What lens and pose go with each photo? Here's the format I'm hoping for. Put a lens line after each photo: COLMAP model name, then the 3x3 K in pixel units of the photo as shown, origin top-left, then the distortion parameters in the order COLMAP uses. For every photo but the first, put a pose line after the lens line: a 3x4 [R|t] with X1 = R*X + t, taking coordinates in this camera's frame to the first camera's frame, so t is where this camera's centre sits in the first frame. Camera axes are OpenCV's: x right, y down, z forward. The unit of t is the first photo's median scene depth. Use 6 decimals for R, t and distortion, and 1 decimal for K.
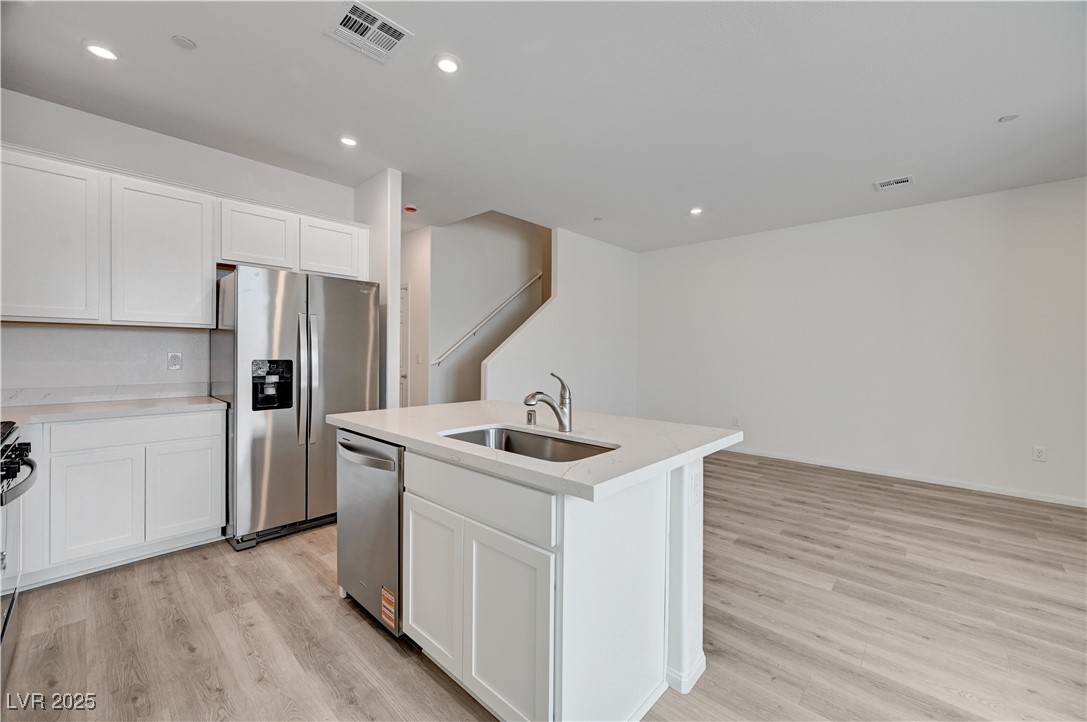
lens RADIAL K [[431.6, 0, 549.9], [0, 431.6, 356.0], [0, 0, 1]] dist [0.001649, 0.000361]
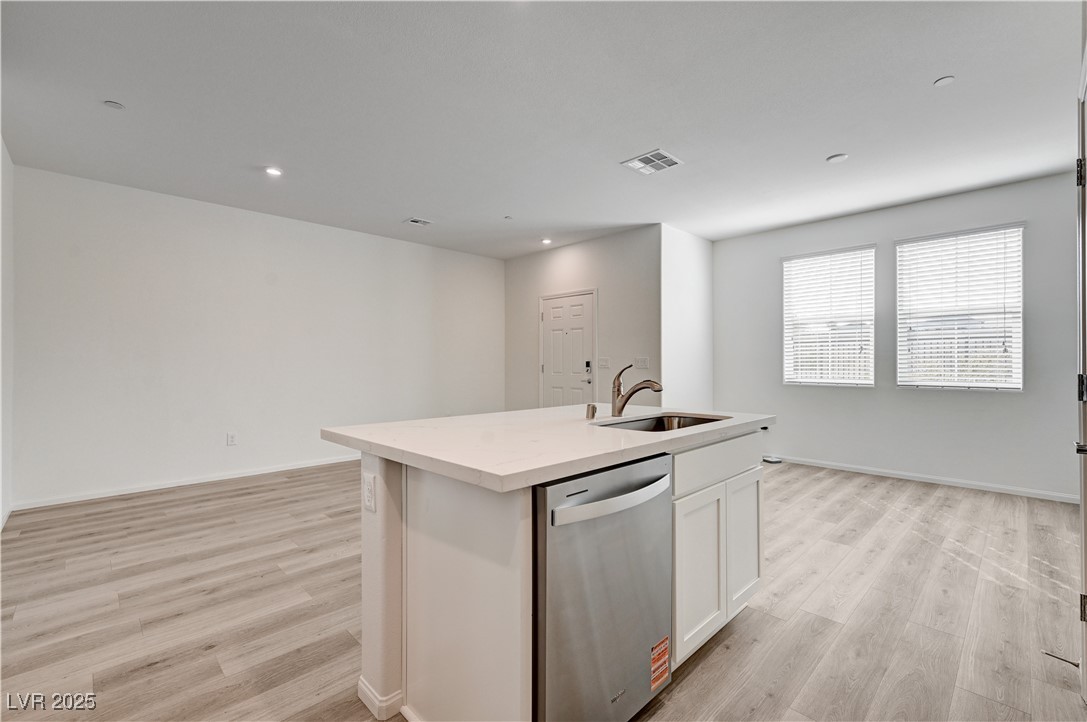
lens RADIAL K [[469.9, 0, 547.5], [0, 469.9, 359.4], [0, 0, 1]] dist [0.000499, 0.000379]
pose [[0.047133, -0.004051, 0.998880, -0.767517], [0.011802, 0.999924, 0.003498, 0.014425], [-0.998819, 0.011623, 0.047177, 0.718061]]
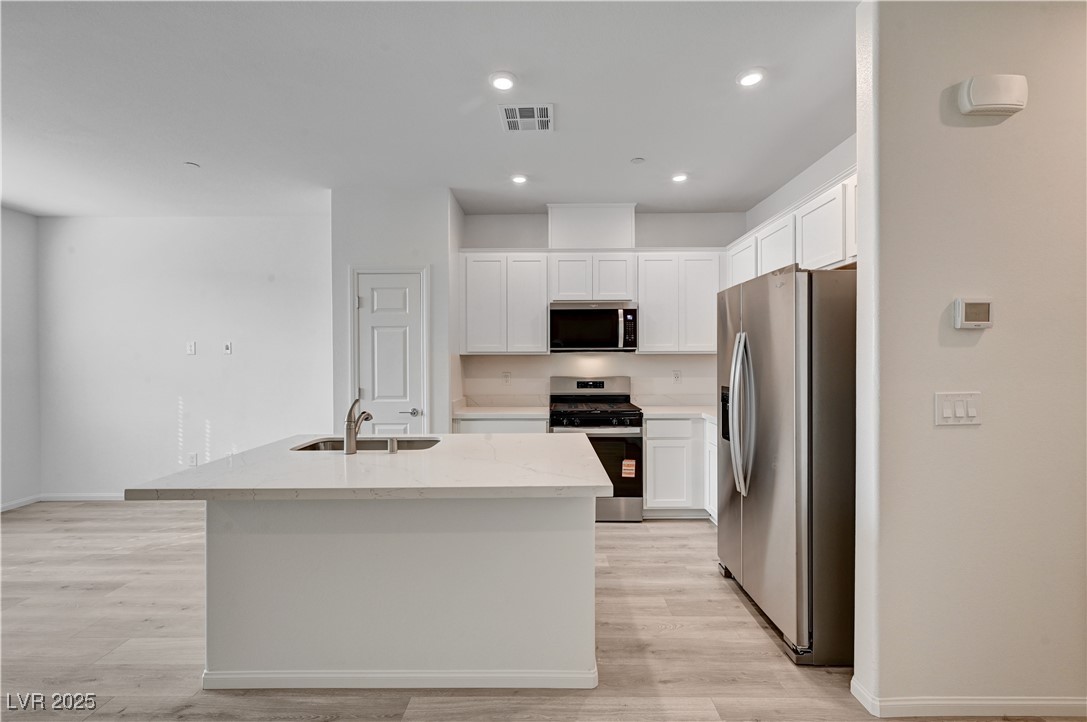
lens RADIAL K [[447.1, 0, 543.5], [0, 447.1, 361.0], [0, 0, 1]] dist [-0.000749, -0.000144]
pose [[-0.743316, -0.002384, -0.668936, 0.281102], [-0.007768, 0.999957, 0.005067, -0.046172], [0.668895, 0.008963, -0.743303, 1.402124]]
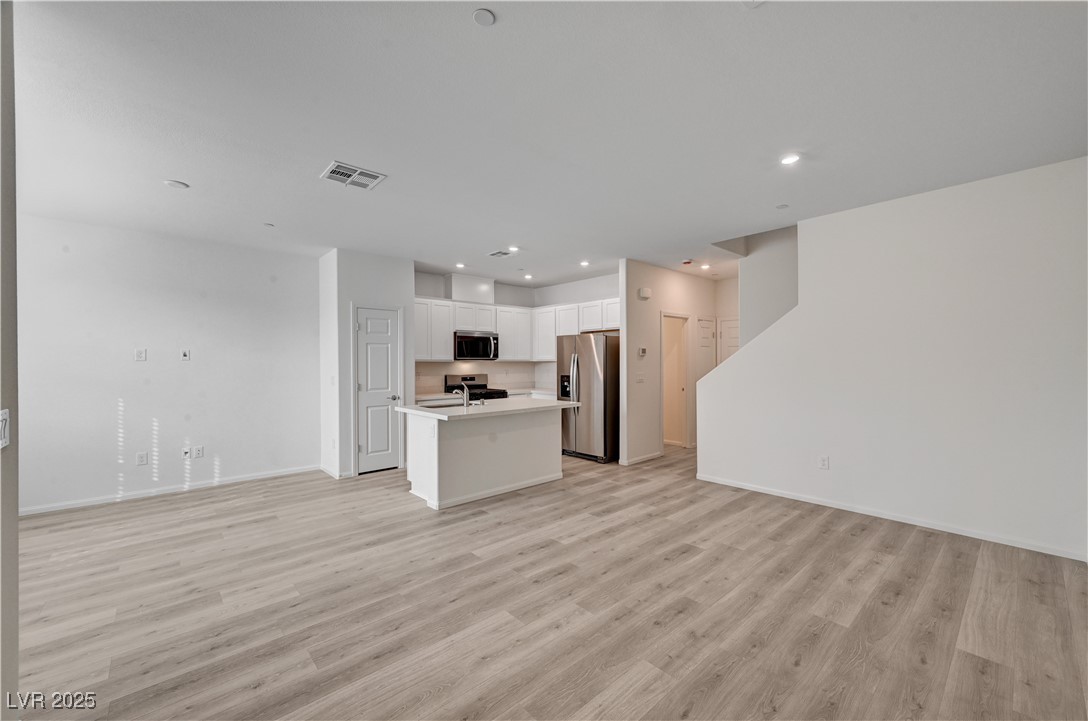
lens RADIAL K [[433.1, 0, 544.0], [0, 433.1, 360.5], [0, 0, 1]] dist [0.000966, 0.000340]
pose [[-0.099260, -0.013498, -0.994970, 1.584816], [-0.003199, 0.999907, -0.013246, -0.035588], [0.995056, 0.001868, -0.099294, 1.081687]]
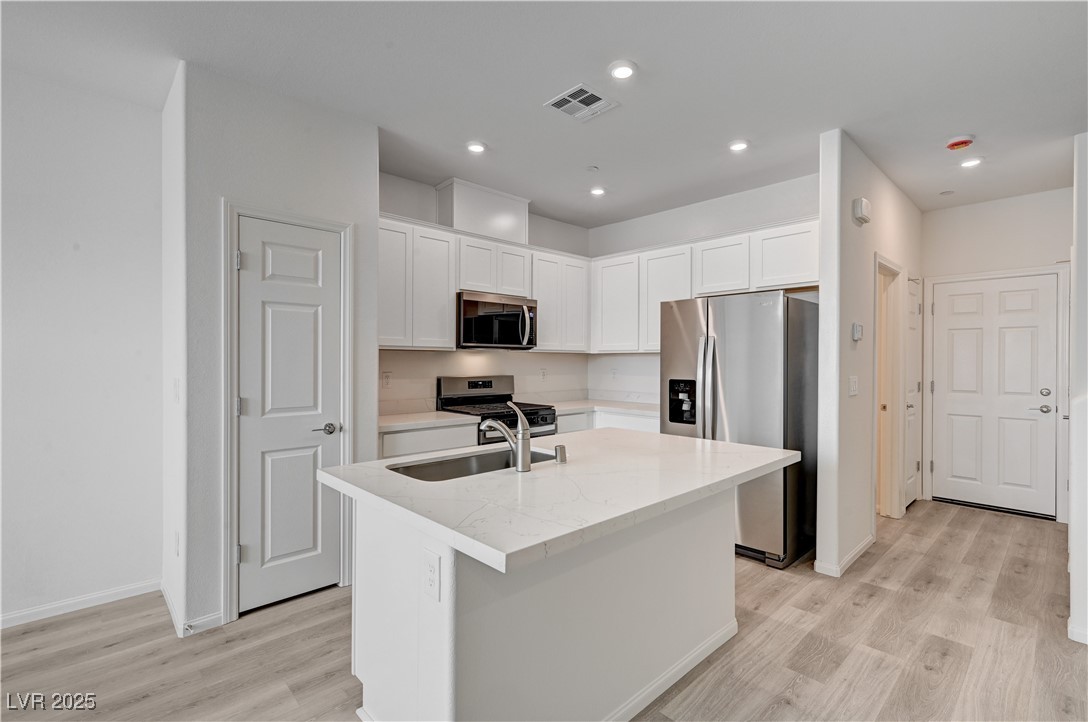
lens RADIAL K [[493.4, 0, 544.0], [0, 493.4, 361.0], [0, 0, 1]] dist [0.002144, 0.000536]
pose [[-0.071838, -0.008616, -0.997379, 0.658212], [-0.012365, 0.999894, -0.007747, -0.023694], [0.997340, 0.011776, -0.071937, 0.710037]]
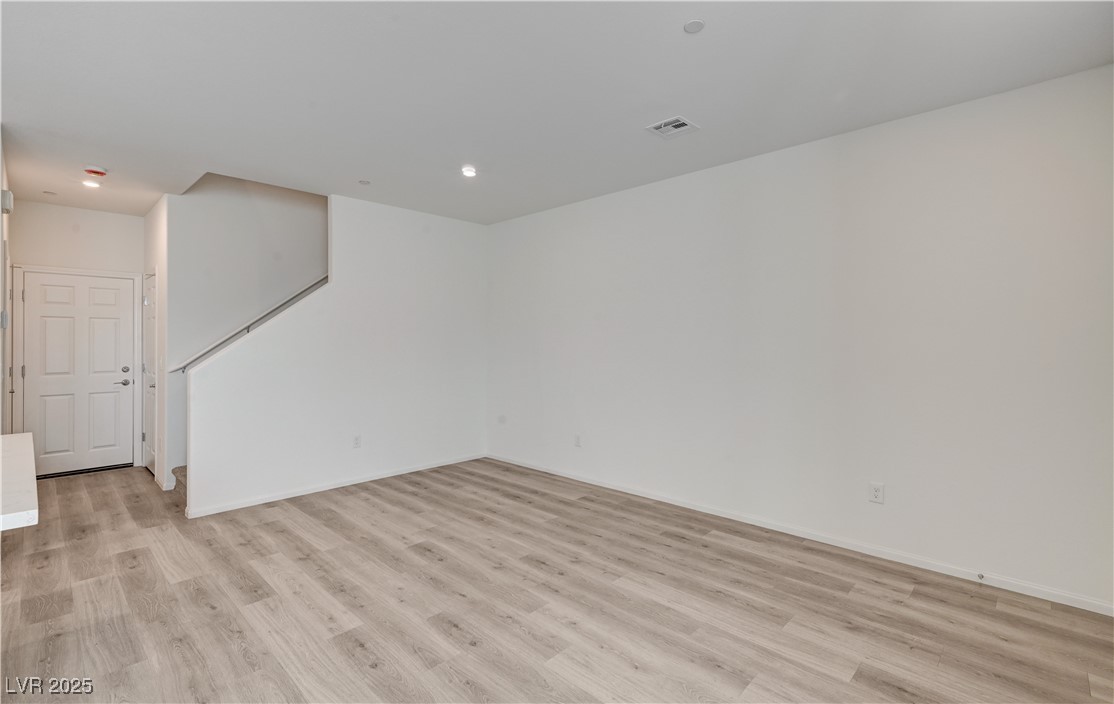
lens RADIAL K [[504.1, 0, 569.3], [0, 504.1, 340.2], [0, 0, 1]] dist [0.000641, 0.000639]
pose [[0.999893, -0.010286, -0.010384, 0.811370], [0.010183, 0.999898, -0.009966, -0.036425], [0.010485, 0.009859, 0.999896, 0.179152]]
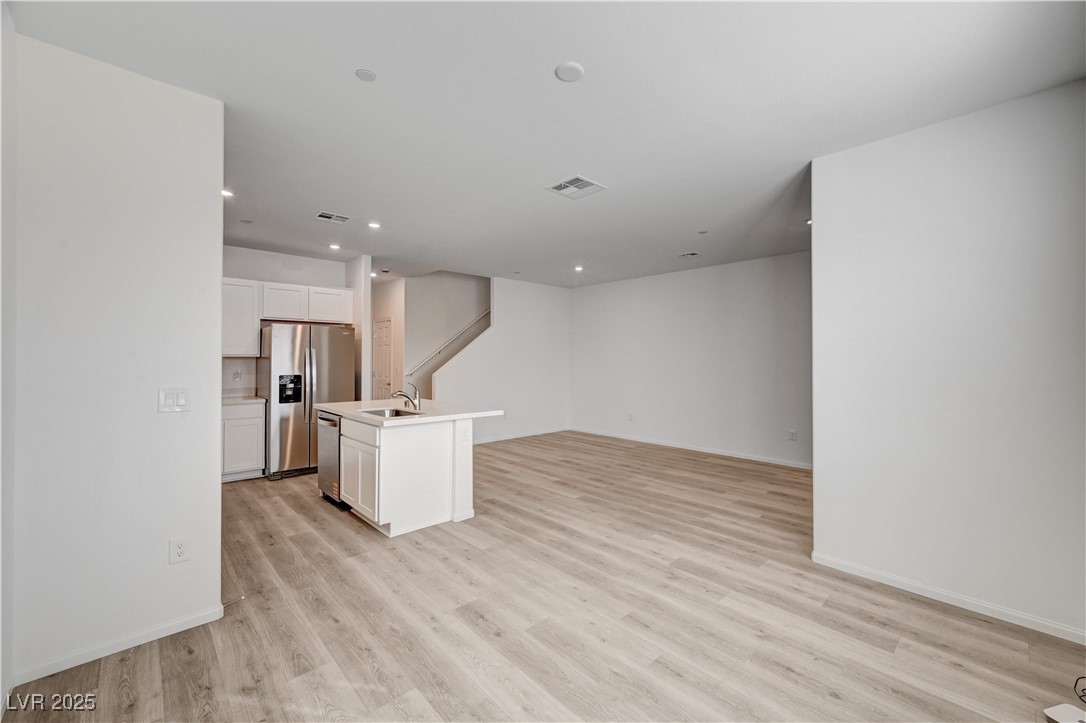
lens RADIAL K [[443.7, 0, 558.8], [0, 443.7, 355.8], [0, 0, 1]] dist [-0.000570, 0.000039]
pose [[0.998115, -0.007330, -0.060931, 0.557080], [0.006305, 0.999836, -0.016995, -0.031185], [0.061046, 0.016579, 0.997997, -0.735840]]
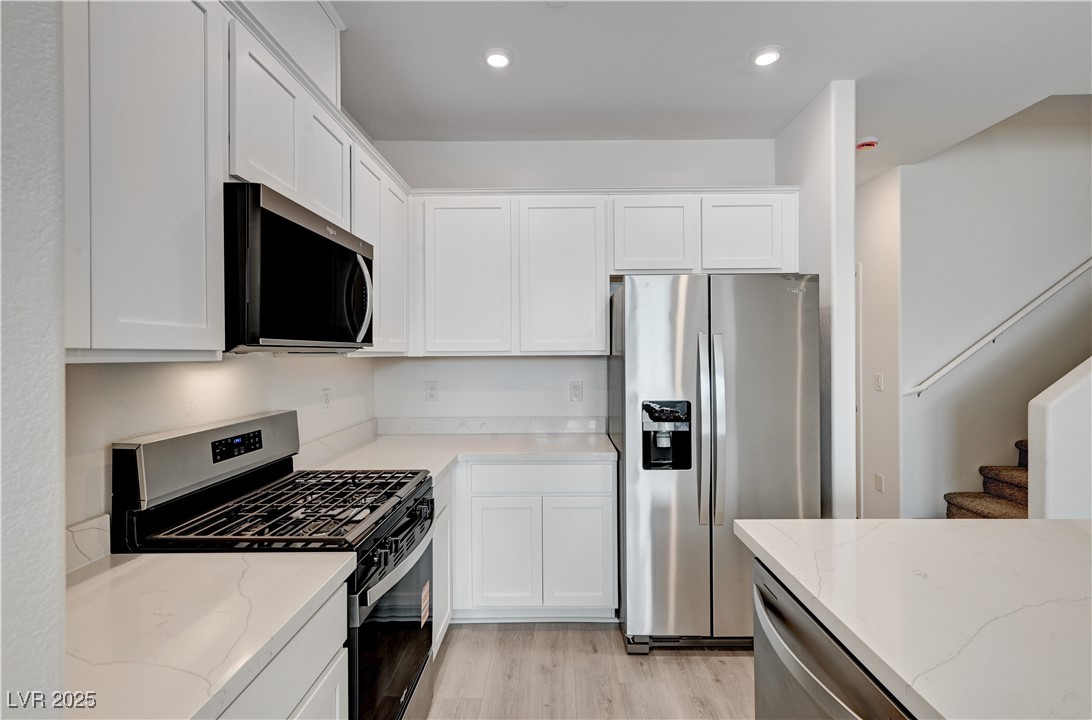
lens RADIAL K [[500.6, 0, 549.4], [0, 500.6, 355.0], [0, 0, 1]] dist [0.001773, 0.000118]
pose [[0.667364, -0.010225, -0.744661, -0.146909], [0.006211, 0.999947, -0.008164, -0.059257], [0.744706, 0.000823, 0.667393, 0.291720]]
